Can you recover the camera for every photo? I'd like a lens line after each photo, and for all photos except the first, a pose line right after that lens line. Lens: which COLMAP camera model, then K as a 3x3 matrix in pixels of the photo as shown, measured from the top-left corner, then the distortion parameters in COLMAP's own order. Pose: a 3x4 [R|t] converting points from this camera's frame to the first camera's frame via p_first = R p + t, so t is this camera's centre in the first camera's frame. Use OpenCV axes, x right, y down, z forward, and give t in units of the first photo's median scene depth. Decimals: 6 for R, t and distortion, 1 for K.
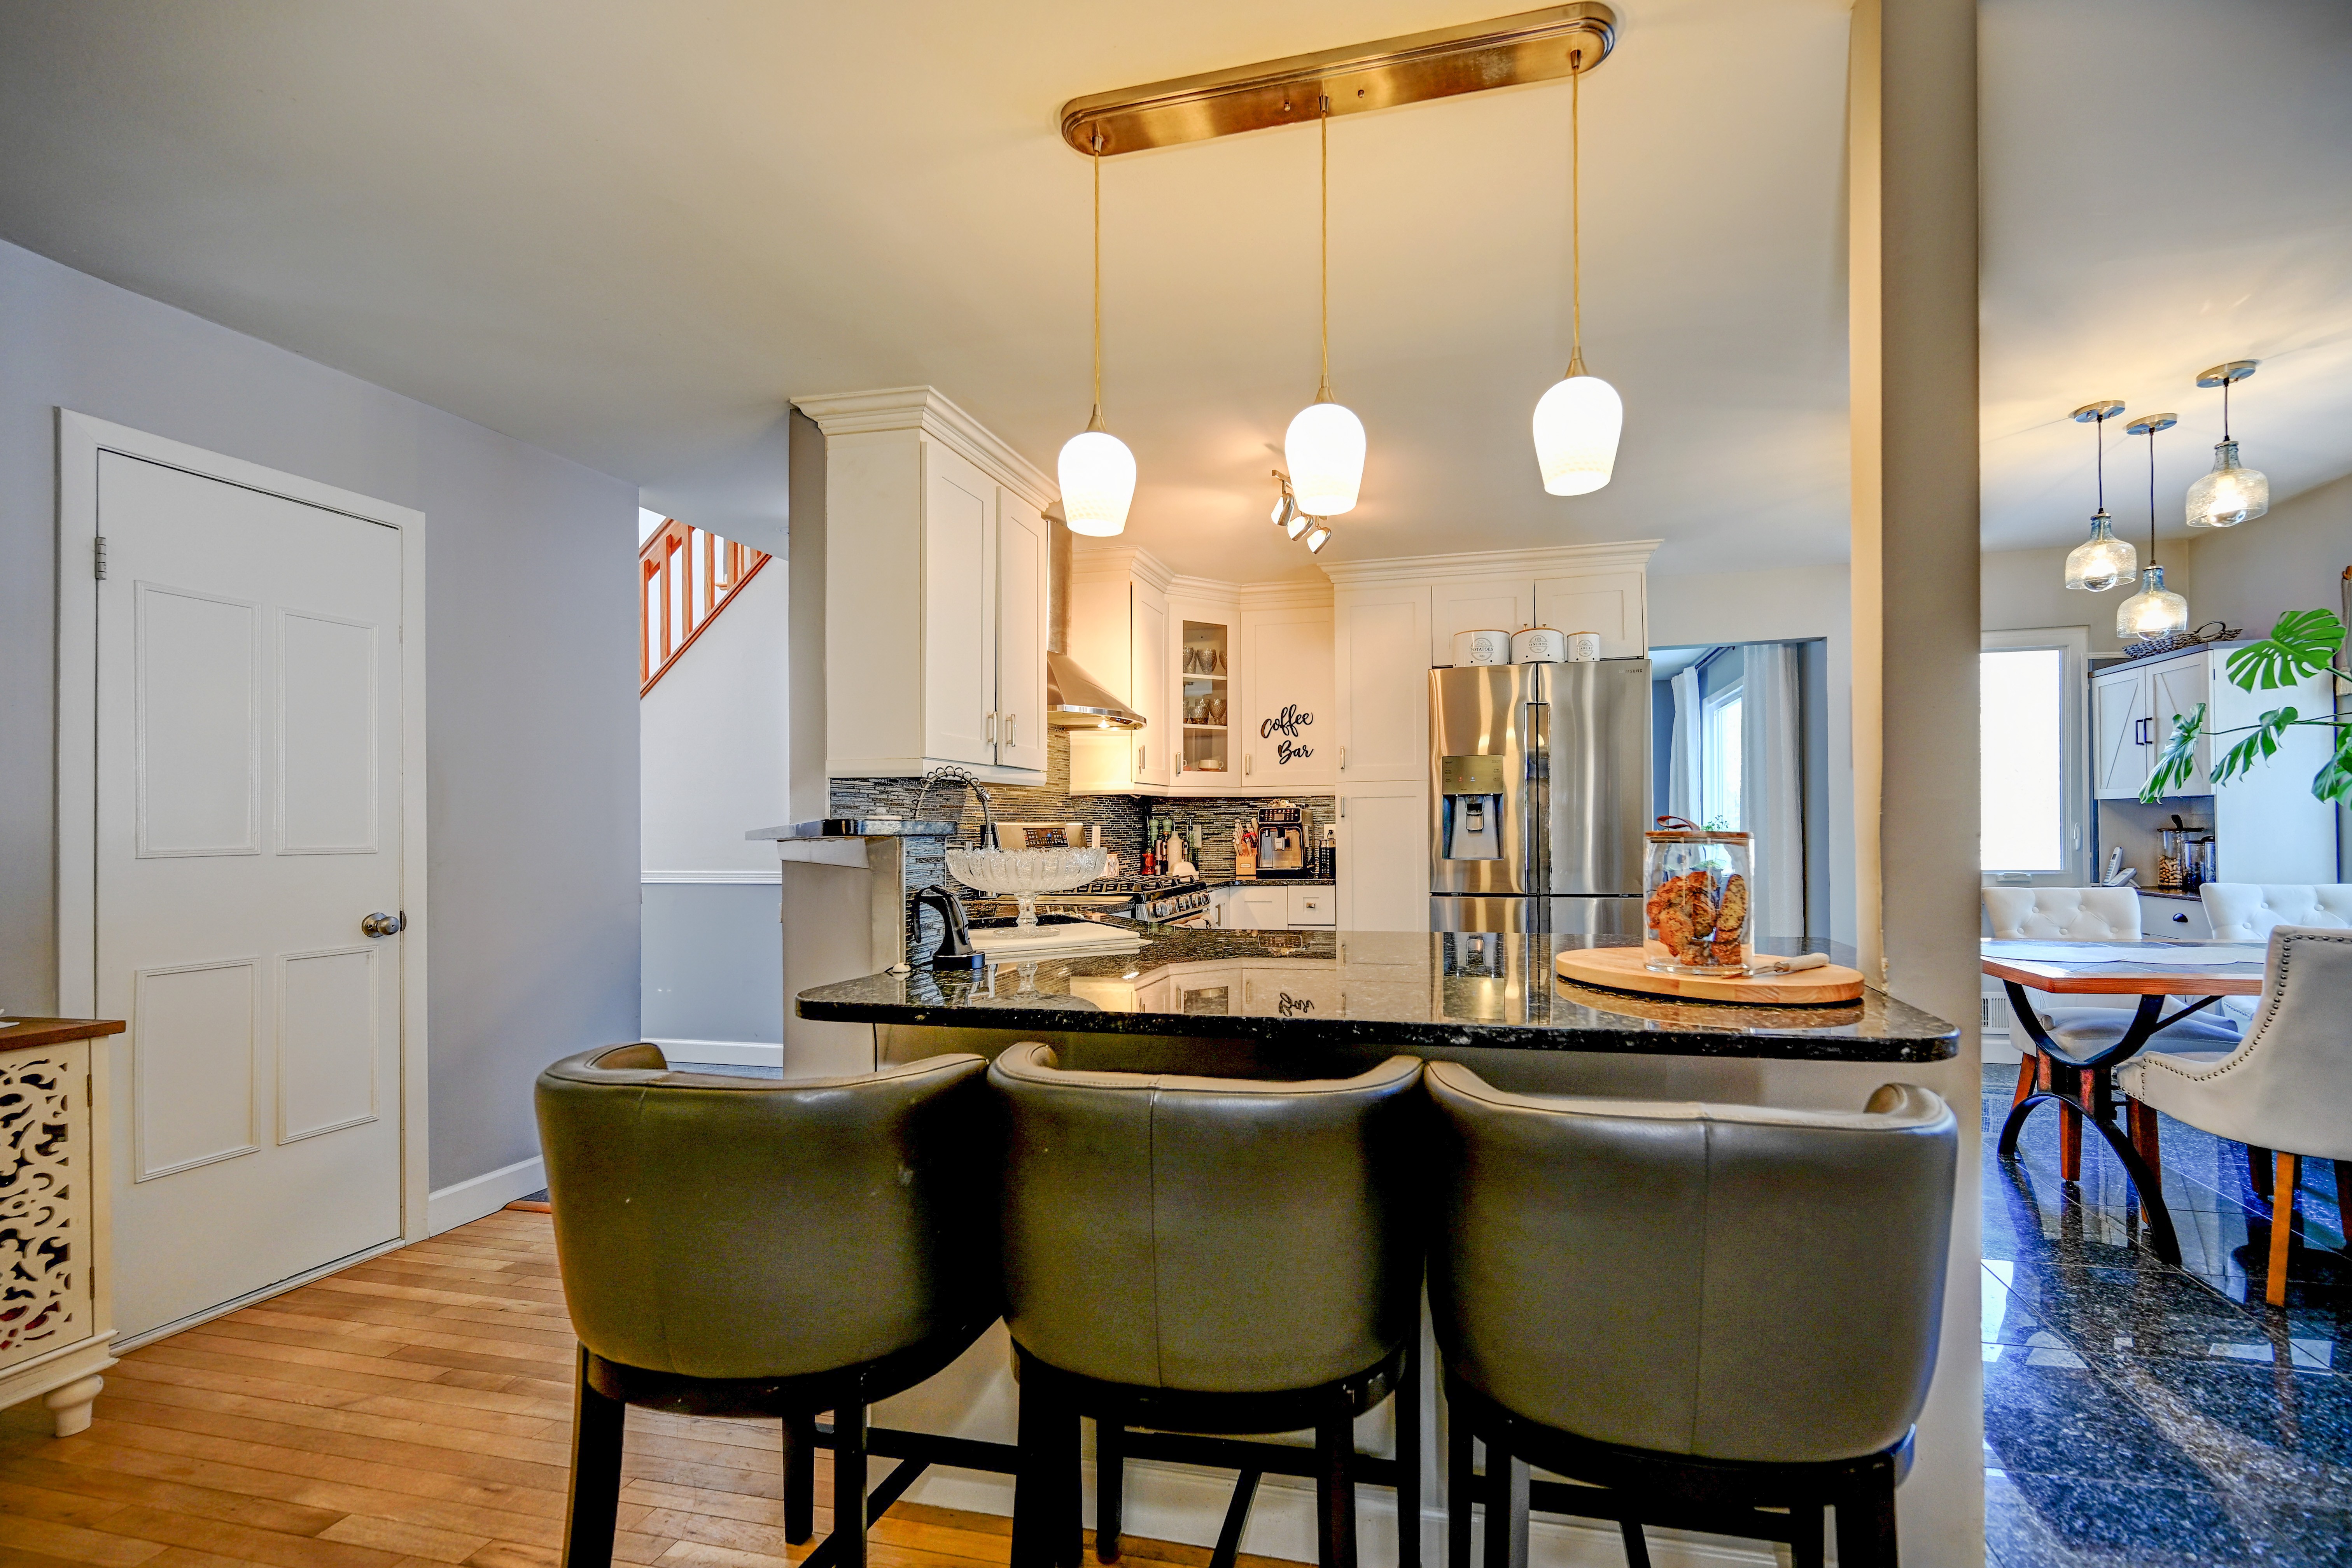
lens RADIAL K [[919.1, 0, 1169.5], [0, 919.1, 791.8], [0, 0, 1]] dist [0.000595, 0.000247]
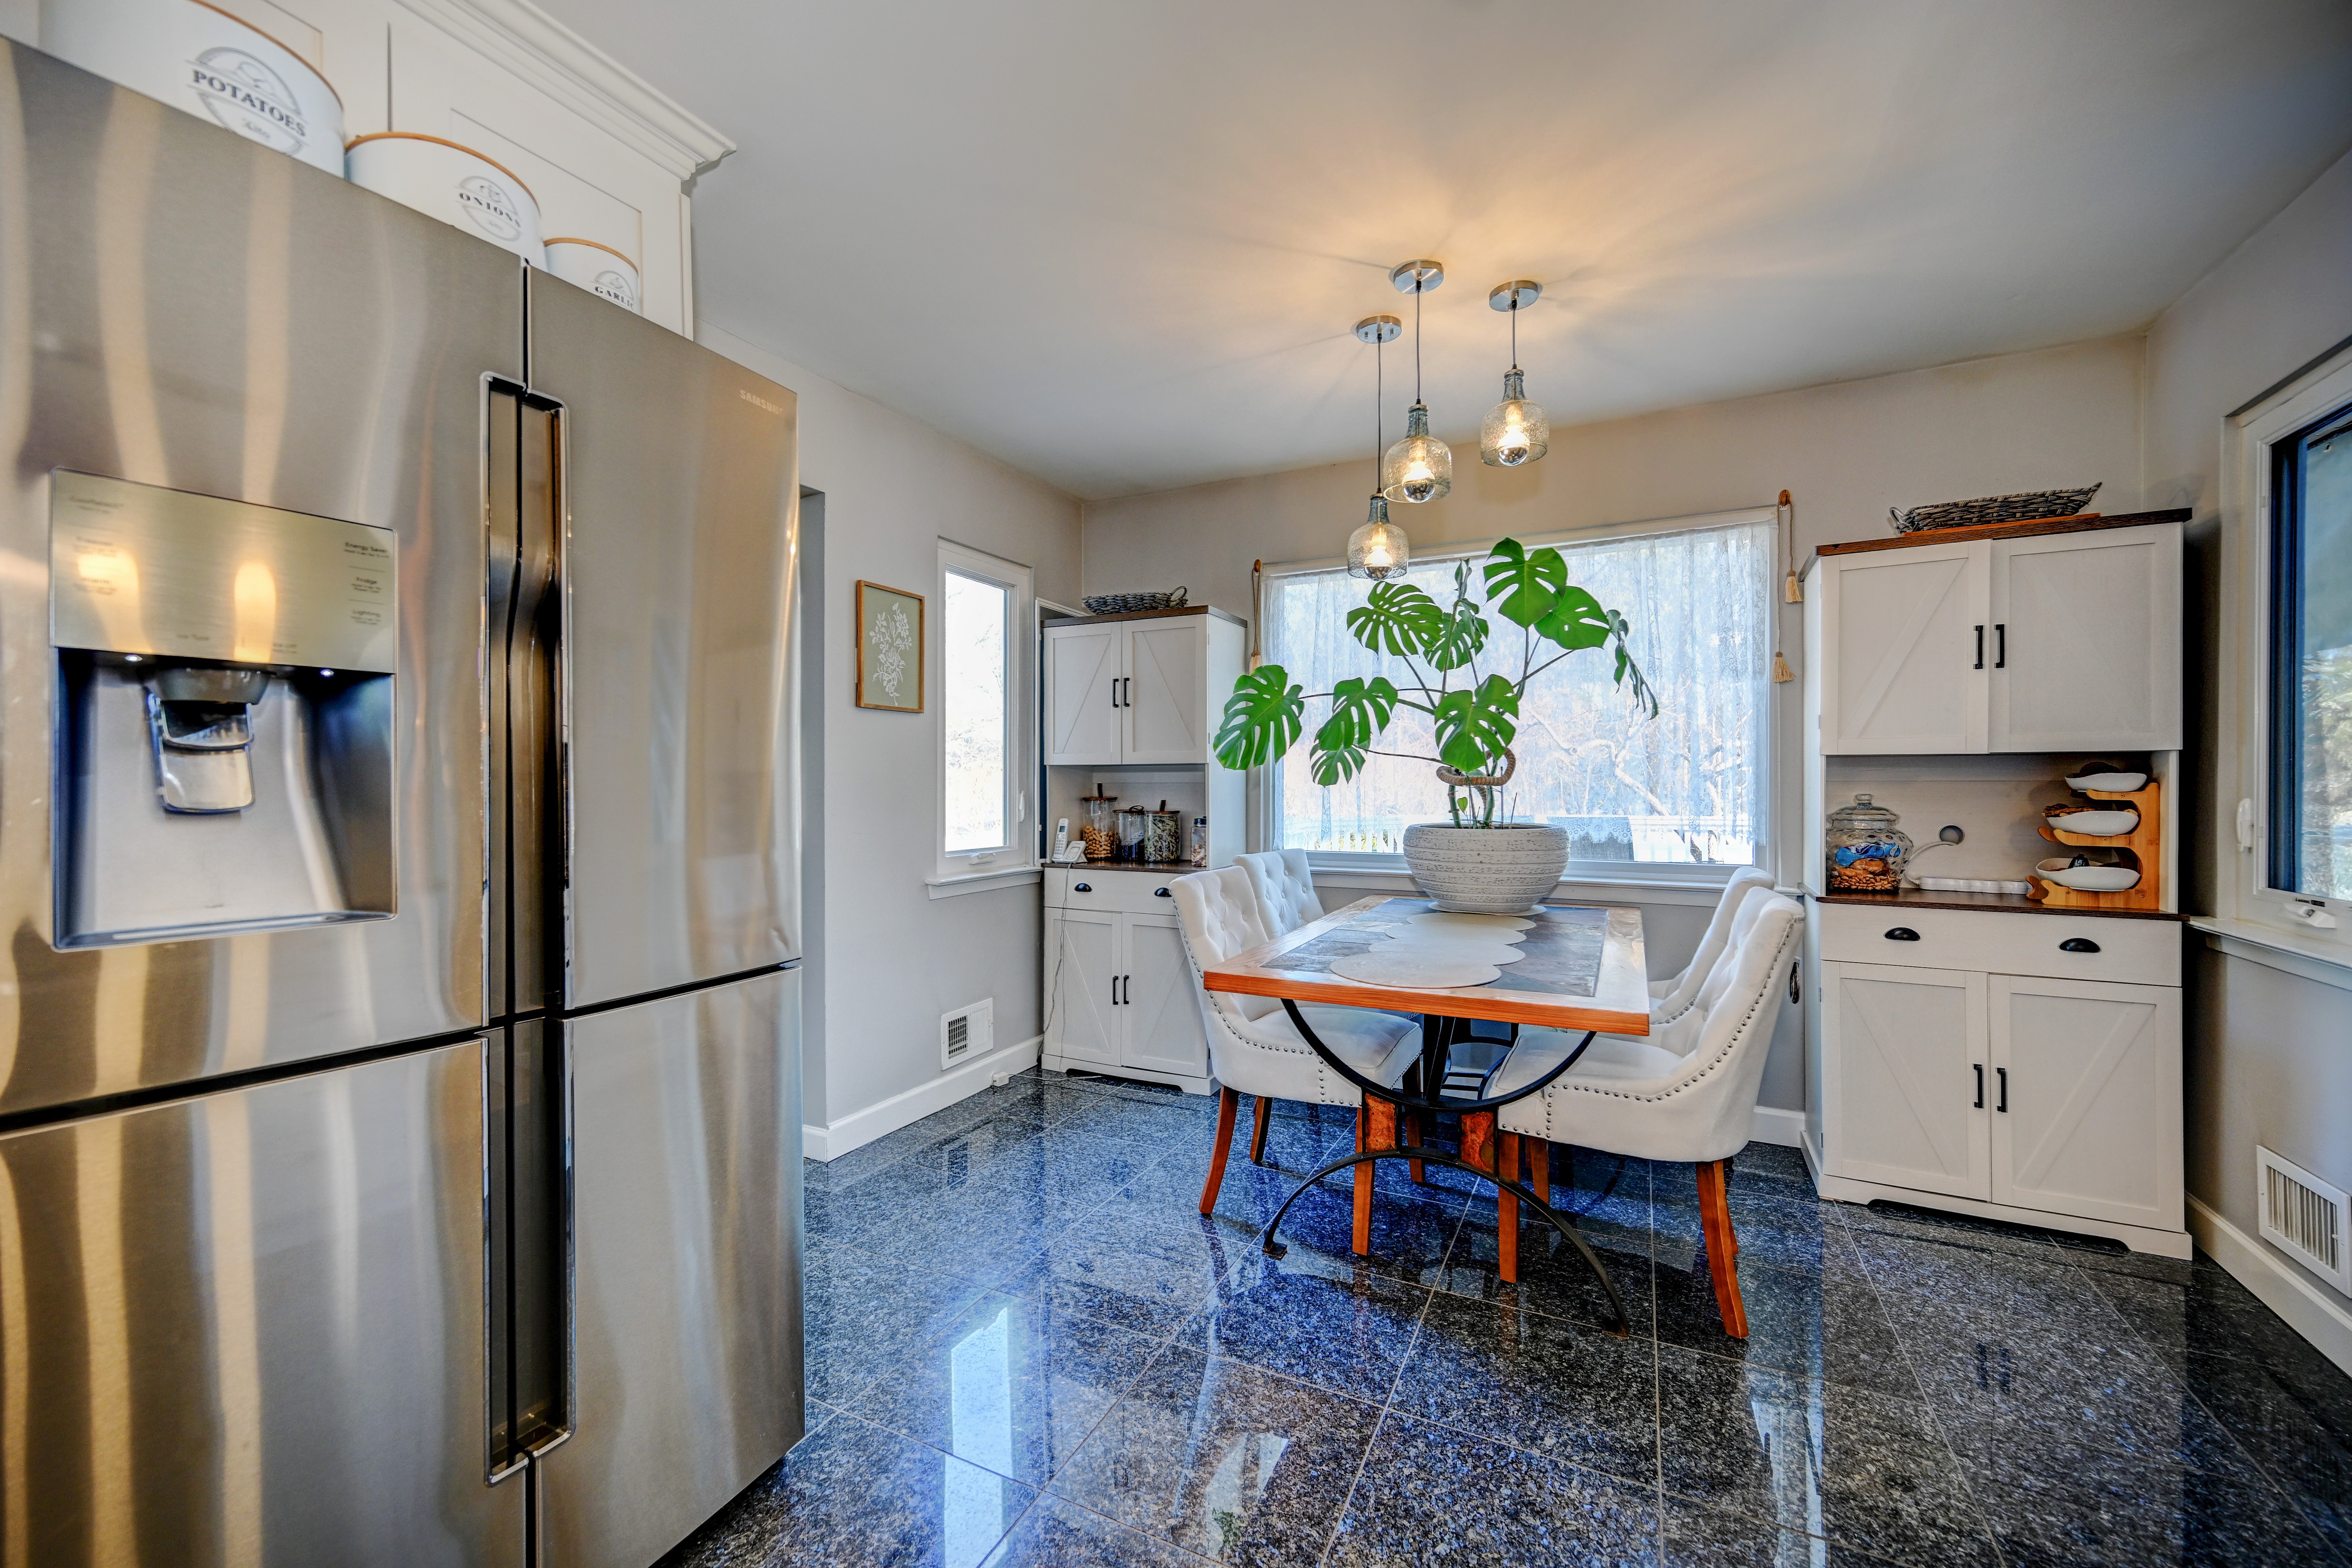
lens RADIAL K [[928.7, 0, 1165.5], [0, 928.7, 789.9], [0, 0, 1]] dist [-0.000426, 0.000128]
pose [[0.080316, 0.007123, 0.996744, 0.124549], [-0.026820, 0.999628, -0.004983, 0.034047], [-0.996409, -0.026332, 0.080477, 0.810421]]
